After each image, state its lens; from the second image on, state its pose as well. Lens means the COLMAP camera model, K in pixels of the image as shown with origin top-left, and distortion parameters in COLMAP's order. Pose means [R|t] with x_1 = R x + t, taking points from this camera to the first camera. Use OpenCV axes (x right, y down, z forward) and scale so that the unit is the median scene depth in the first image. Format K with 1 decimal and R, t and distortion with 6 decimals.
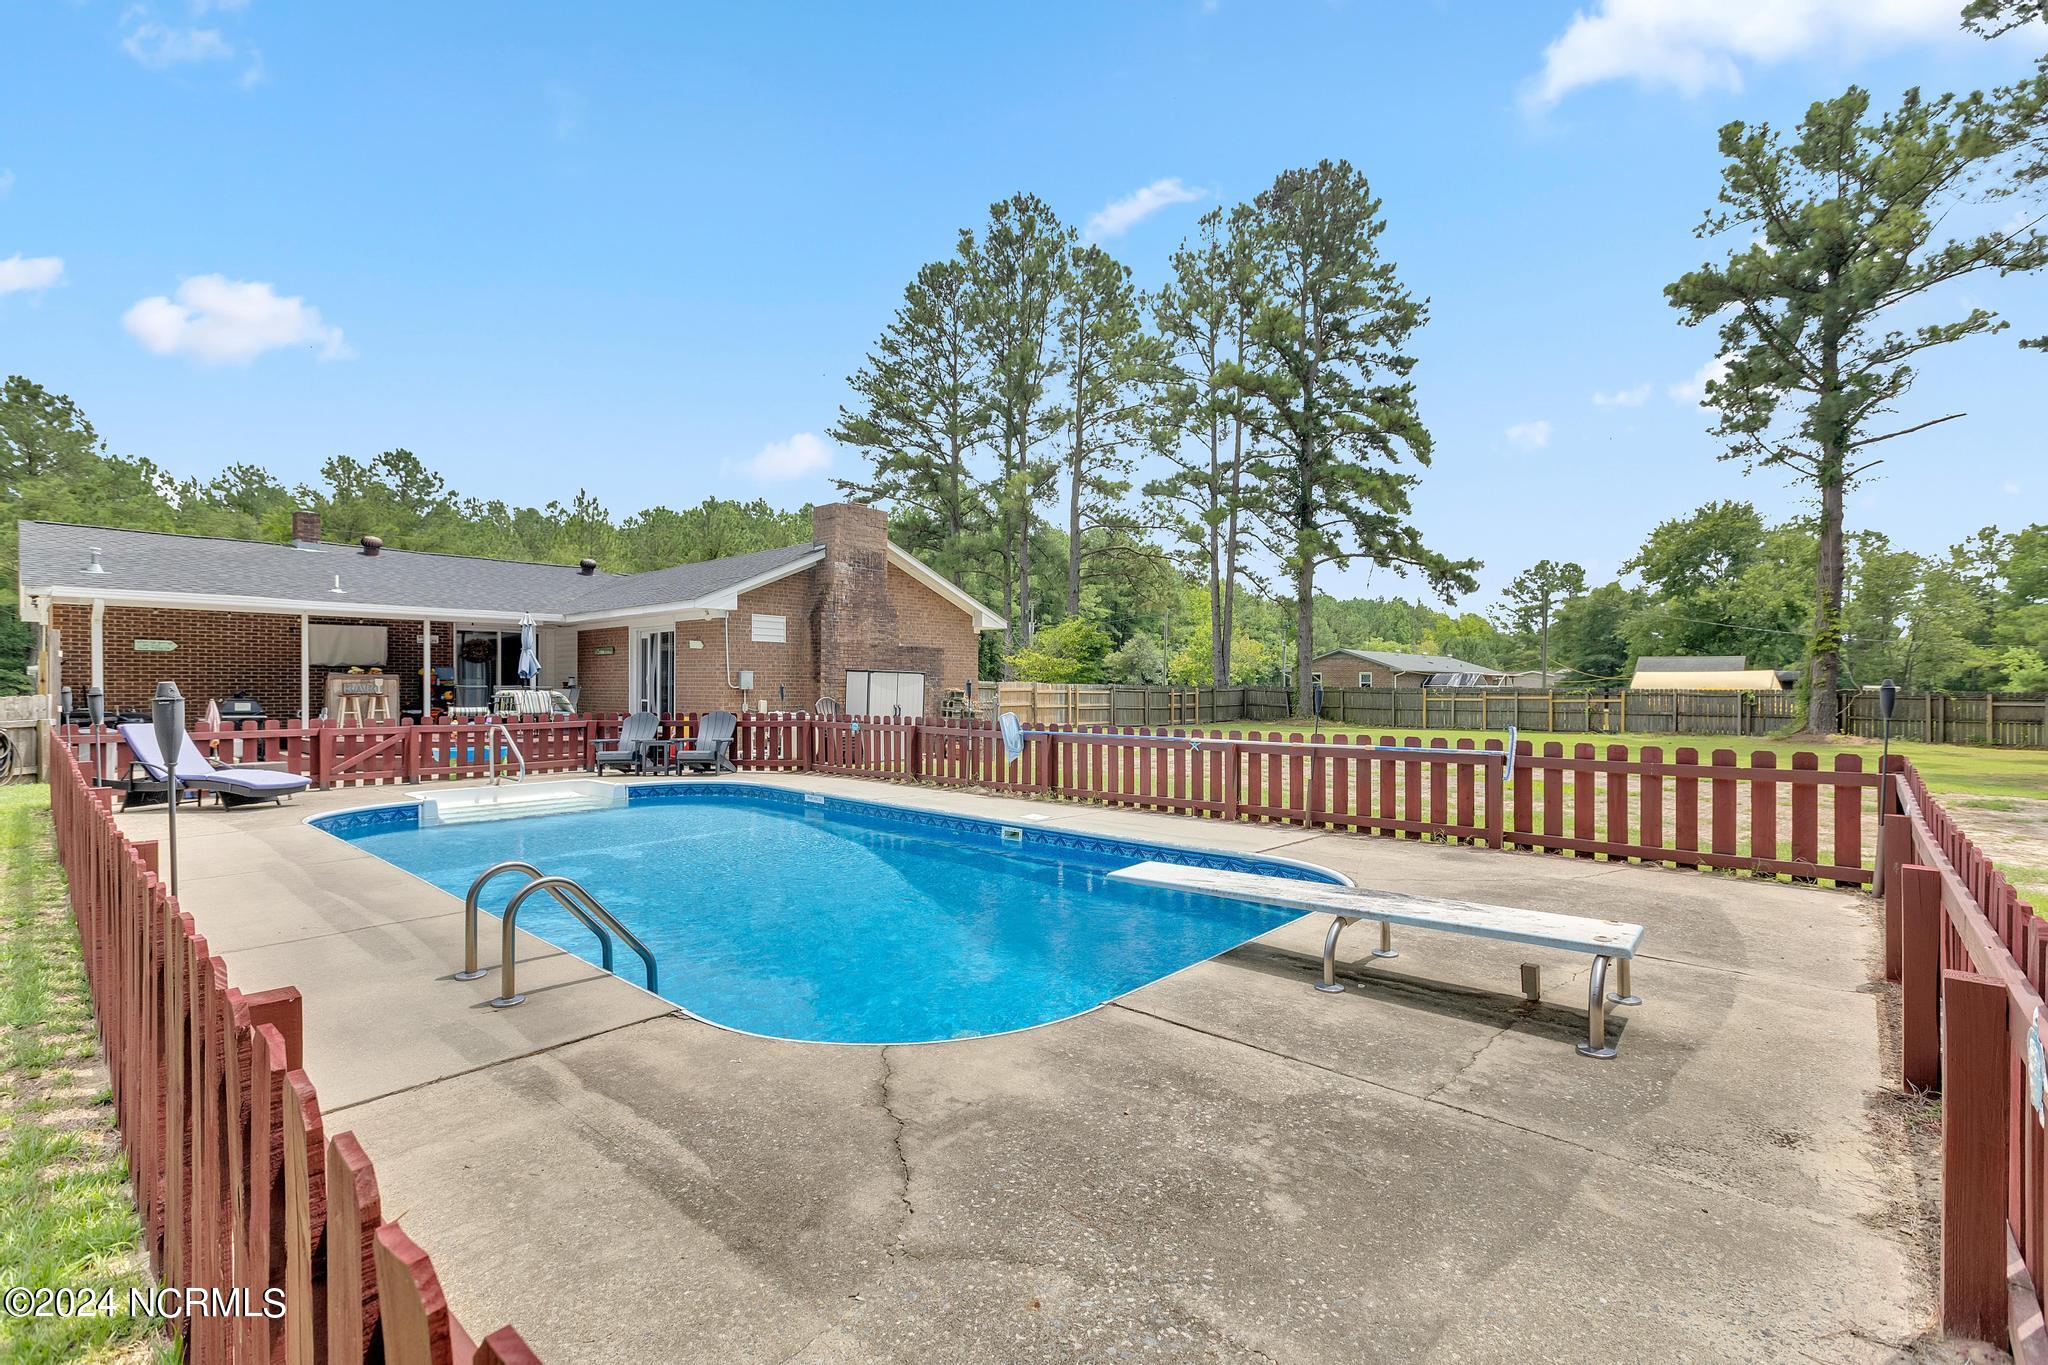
lens RADIAL K [[899.8, 0, 1024.0], [0, 899.8, 682.5], [0, 0, 1]] dist [0.000571, 0.000177]
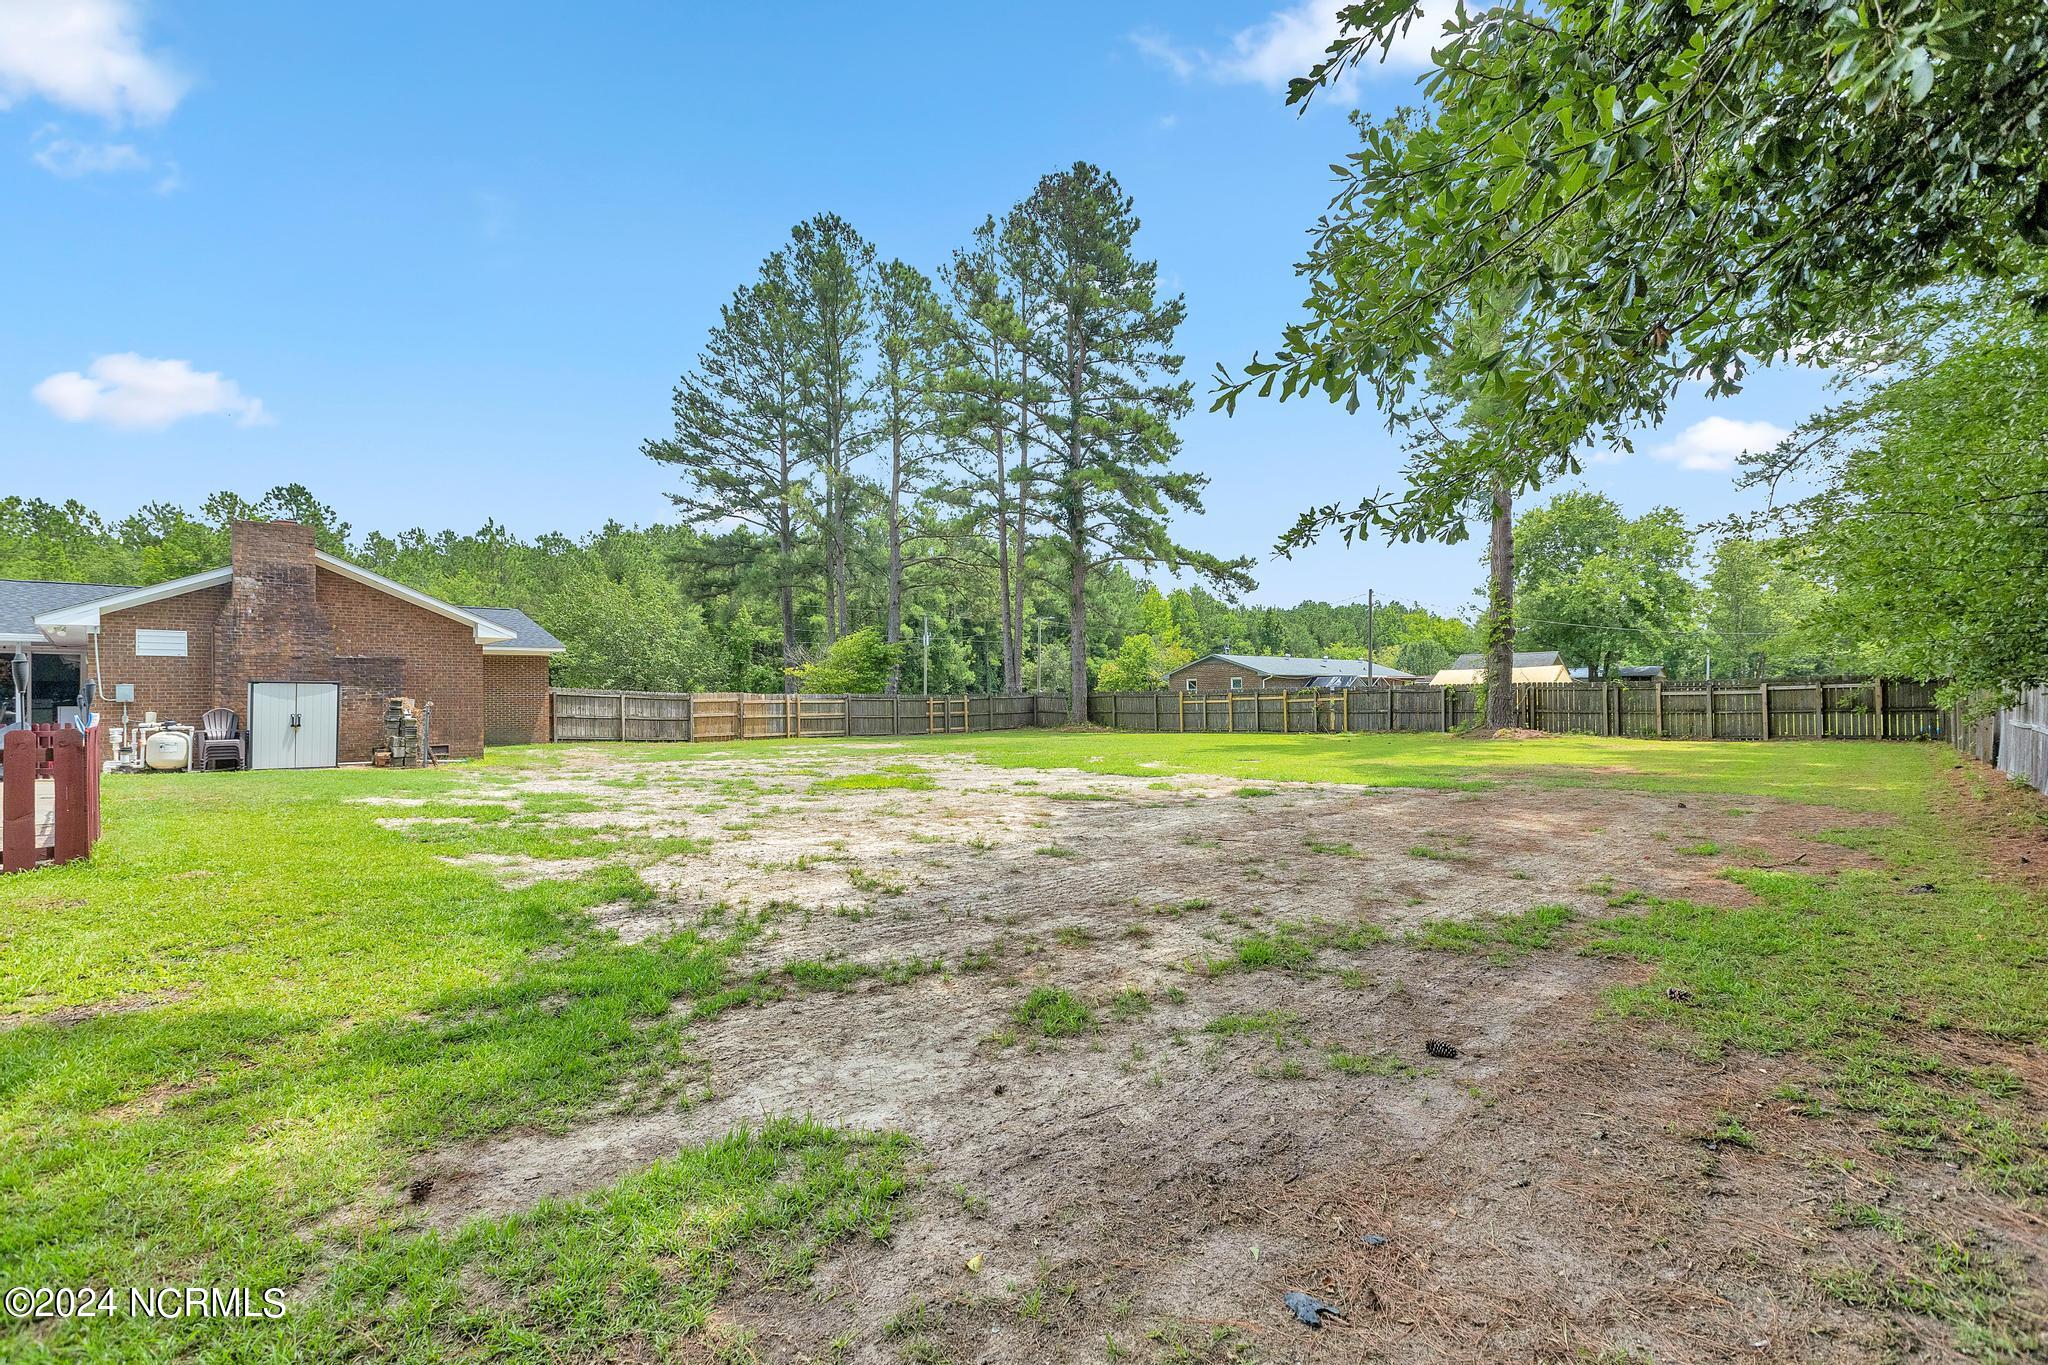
lens RADIAL K [[886.2, 0, 1024.0], [0, 886.2, 682.5], [0, 0, 1]] dist [0.001215, -0.029262]
pose [[0.997396, -0.022679, -0.068459, 0.315056], [0.021494, 0.999607, -0.017990, 0.009984], [0.068840, 0.016472, 0.997492, 0.027747]]
